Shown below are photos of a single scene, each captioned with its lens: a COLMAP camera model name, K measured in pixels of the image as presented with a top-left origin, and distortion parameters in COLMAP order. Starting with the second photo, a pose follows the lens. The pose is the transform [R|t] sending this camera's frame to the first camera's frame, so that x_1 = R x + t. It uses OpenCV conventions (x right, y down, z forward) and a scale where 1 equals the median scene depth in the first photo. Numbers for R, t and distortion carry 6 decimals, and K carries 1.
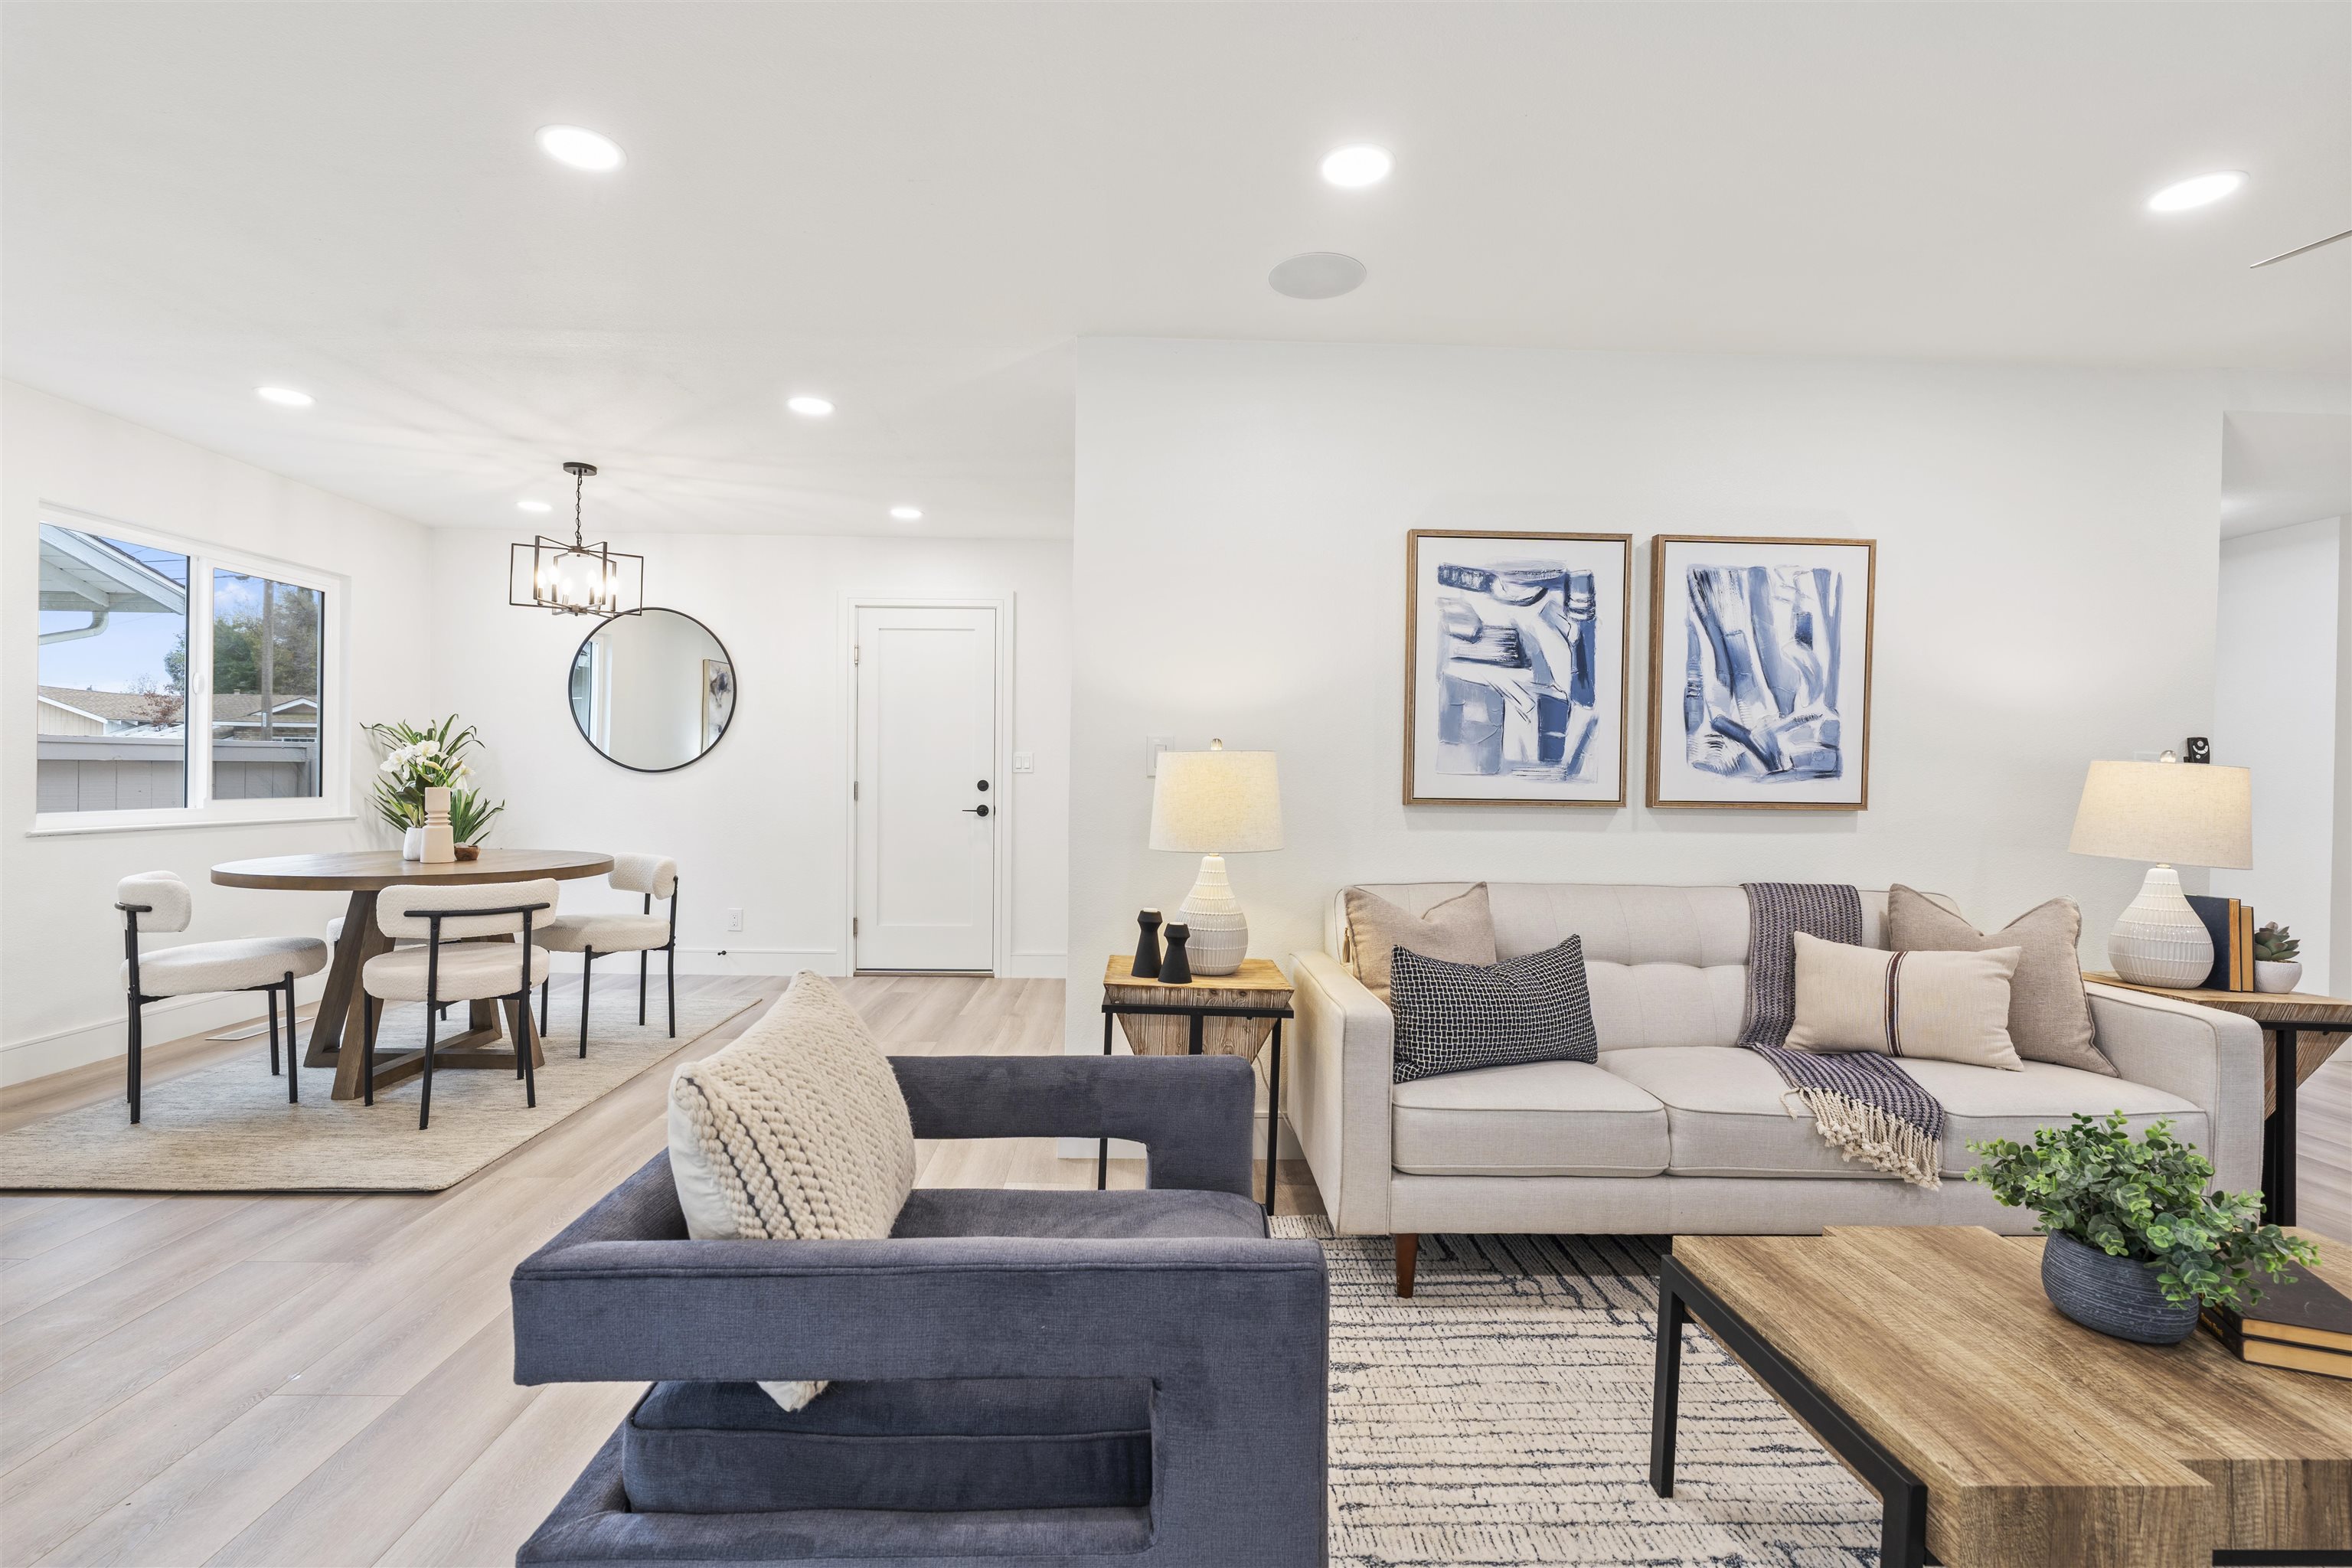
lens RADIAL K [[1077.2, 0, 1069.7], [0, 1077.2, 779.0], [0, 0, 1]] dist [-0.010088, 0.003811]
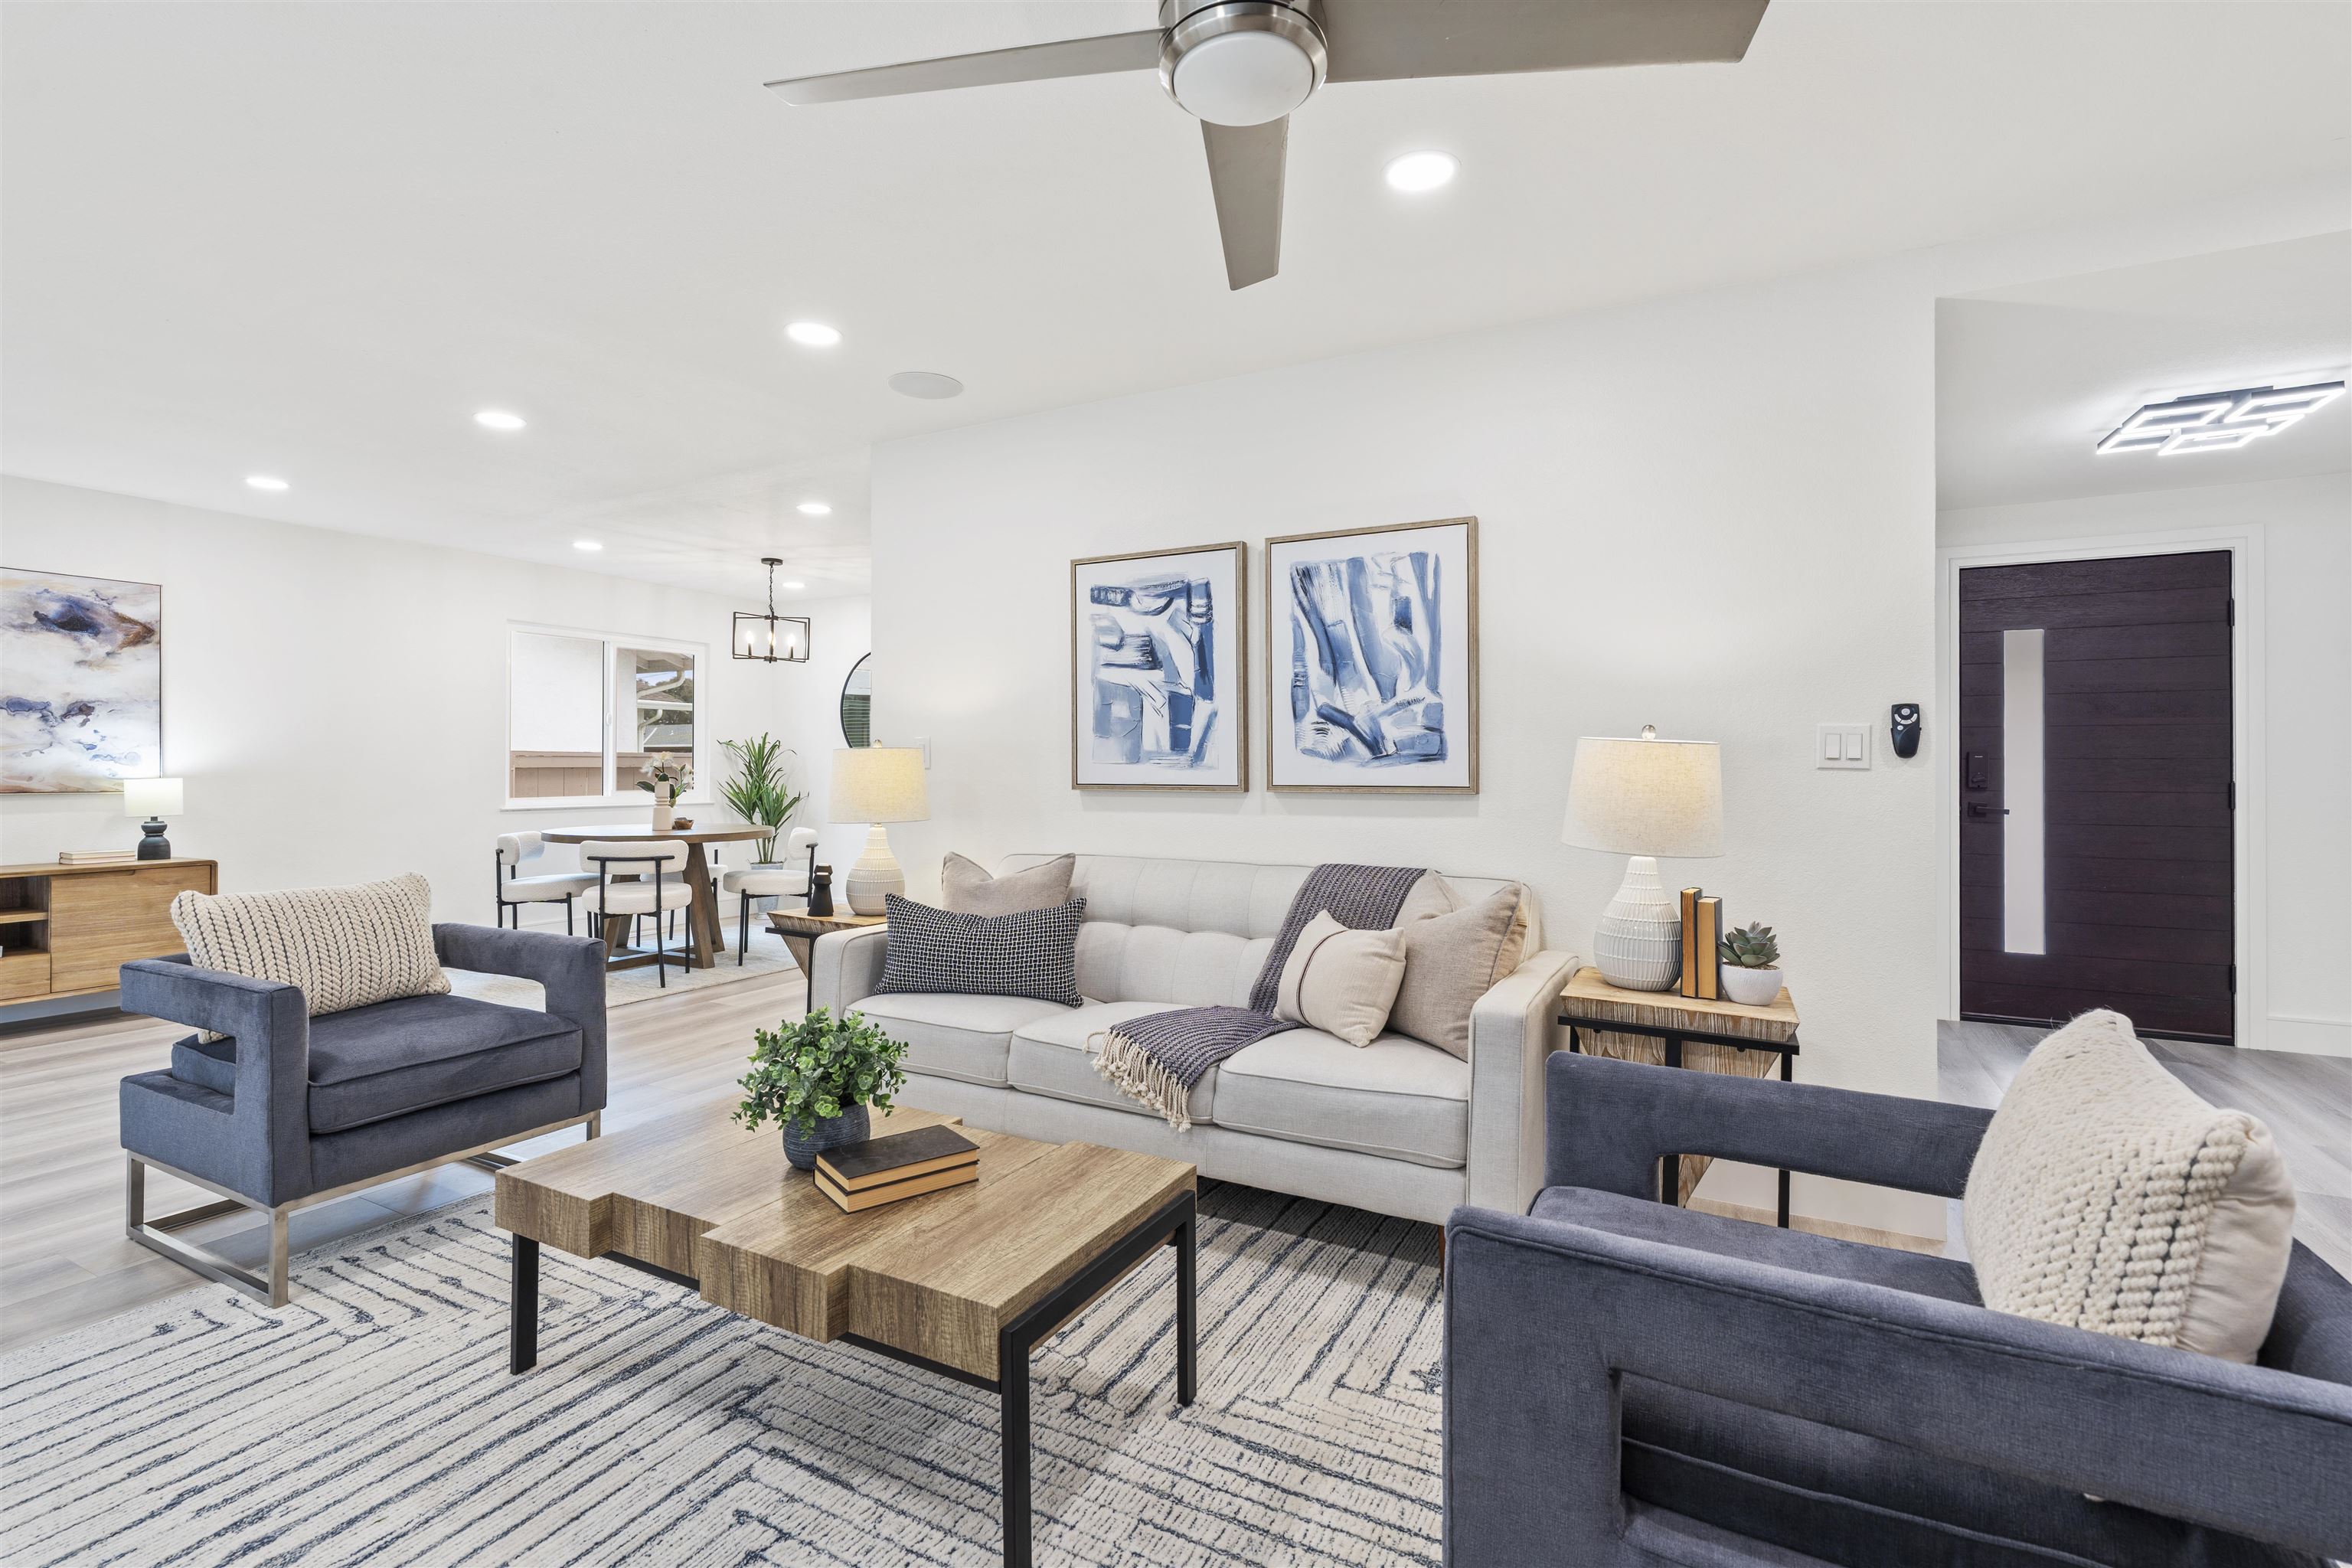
lens RADIAL K [[1077.2, 0, 1132.2], [0, 1077.2, 753.6], [0, 0, 1]] dist [-0.010088, 0.003811]
pose [[0.862372, -0.019883, -0.505885, 0.974335], [0.007858, 0.999634, -0.025893, 0.015484], [0.506214, 0.018354, 0.862213, 0.003479]]
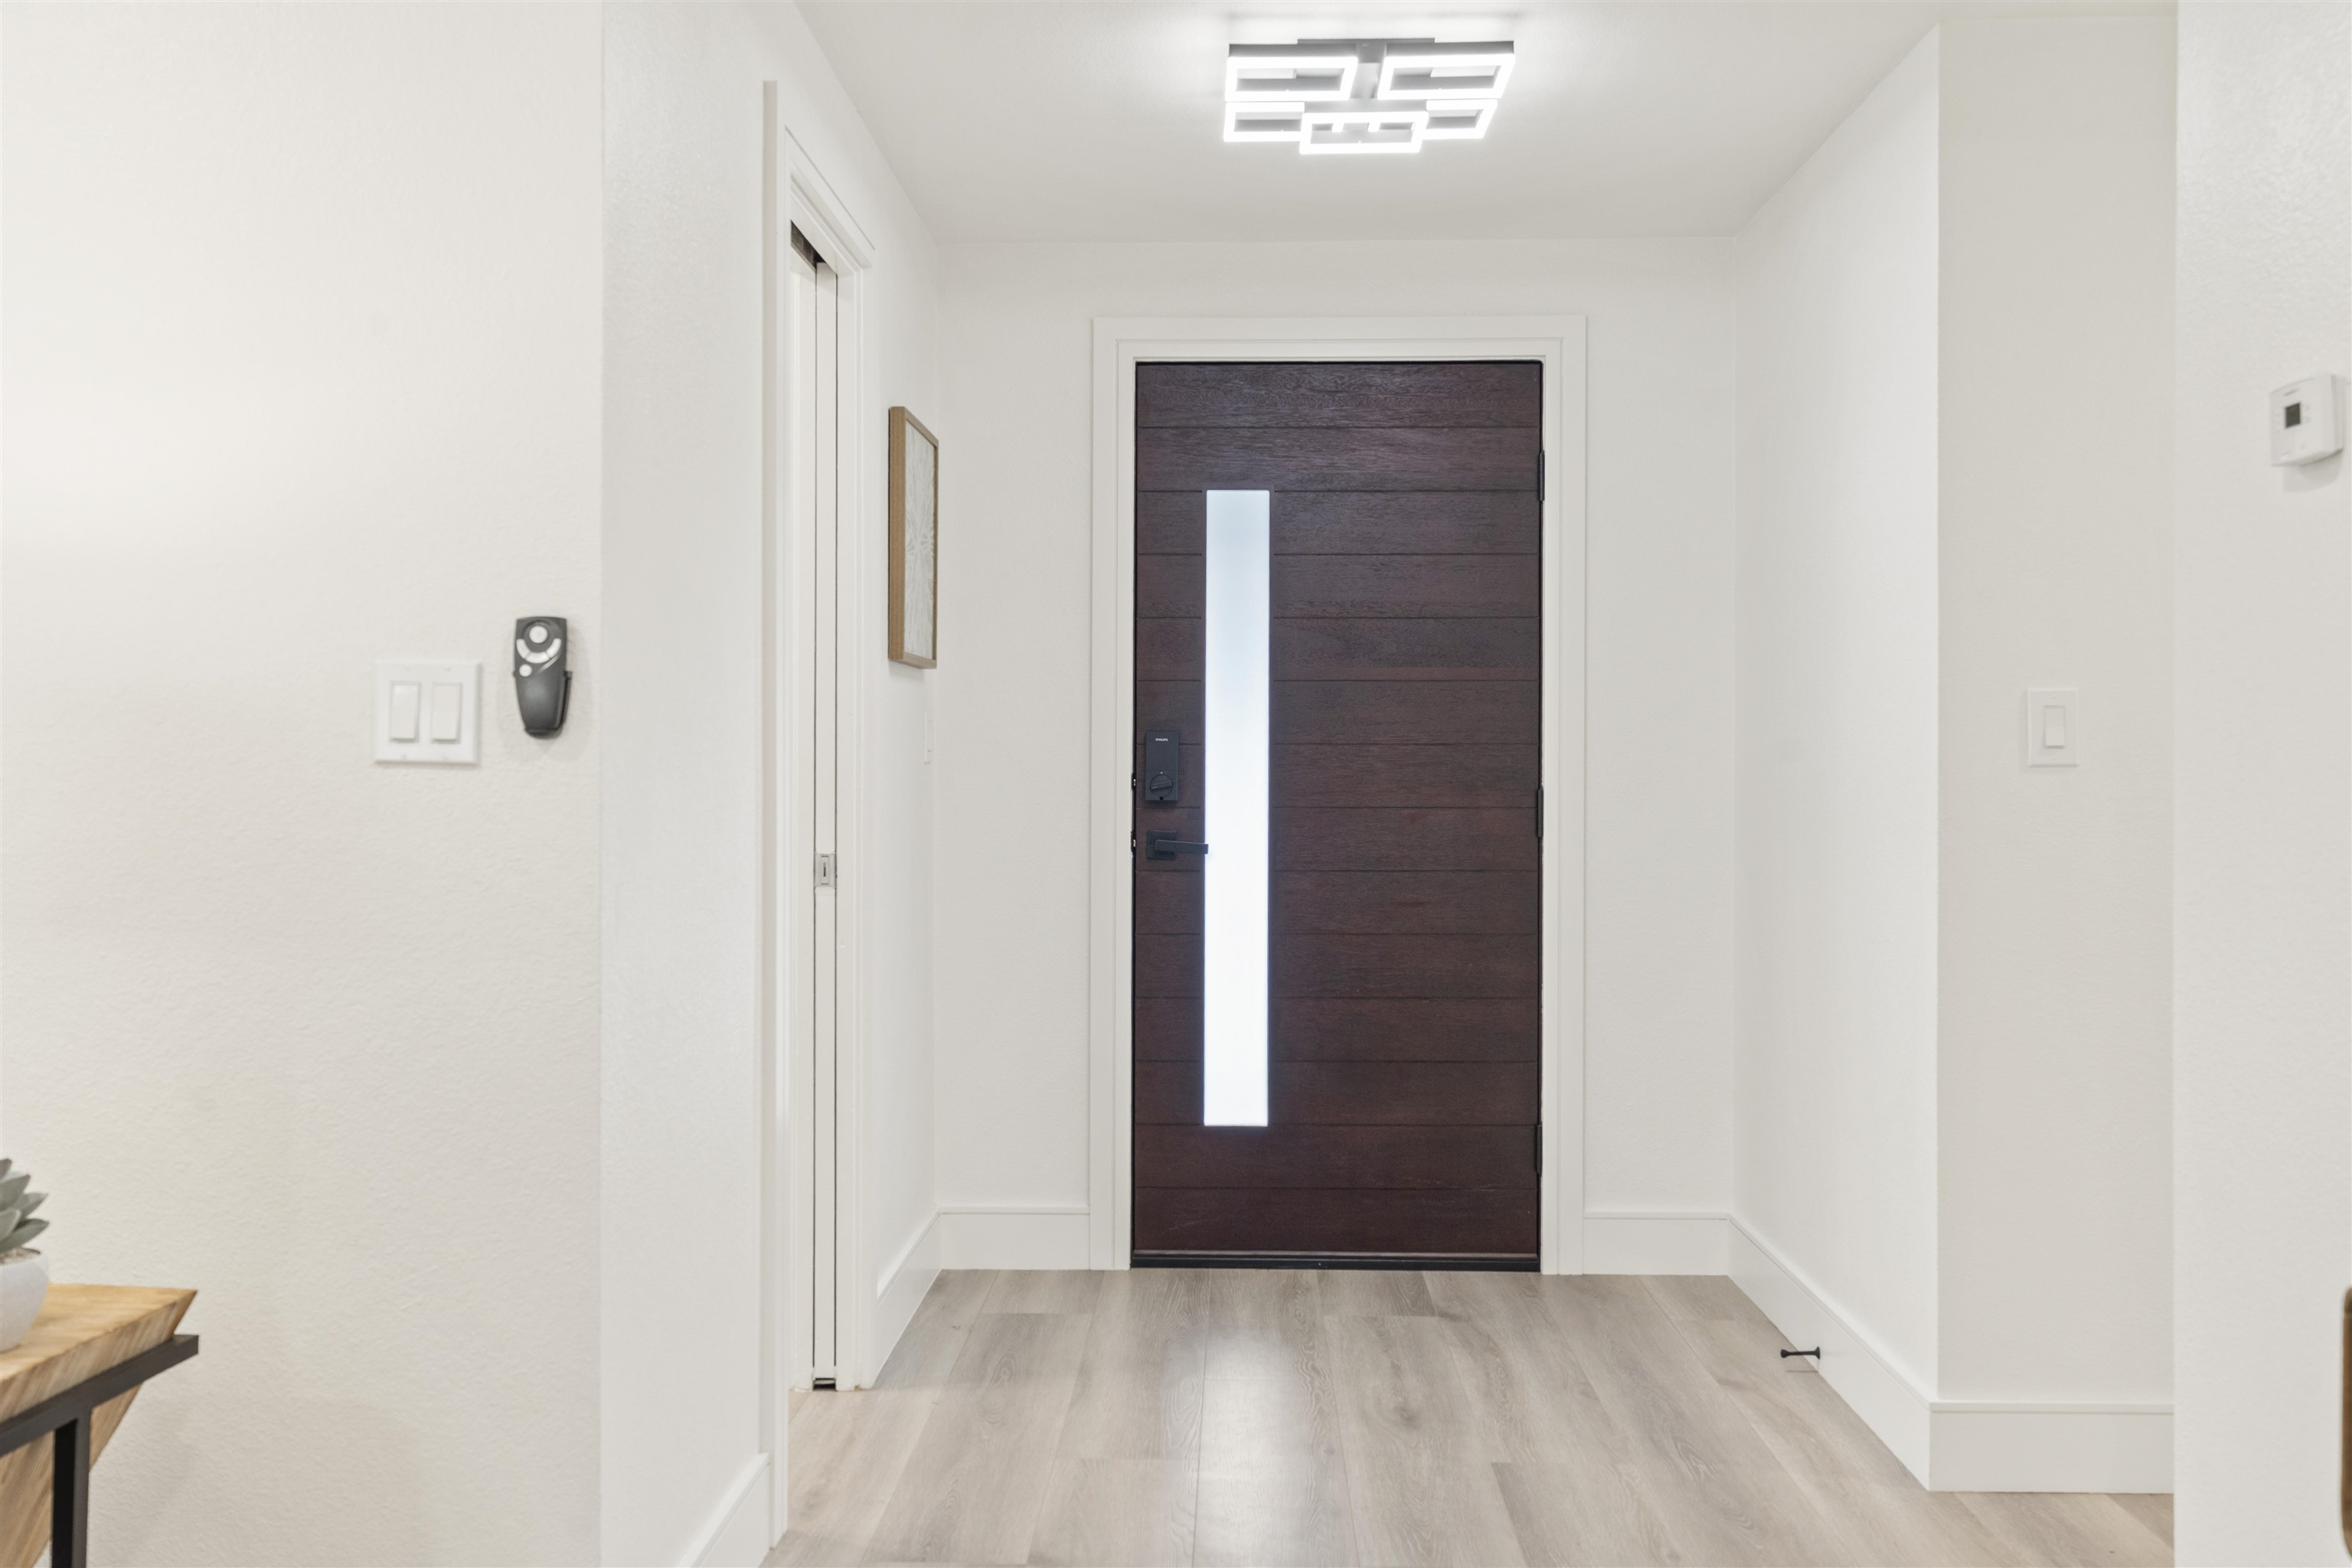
lens RADIAL K [[2369.5, 0, 1186.4], [0, 2369.5, 749.3], [0, 0, 1]] dist [0.020537, 0.000000]
pose [[0.997889, -0.013890, -0.063441, 1.340246], [0.013081, 0.999828, -0.013149, 0.018939], [0.063612, 0.012292, 0.997899, 0.226708]]
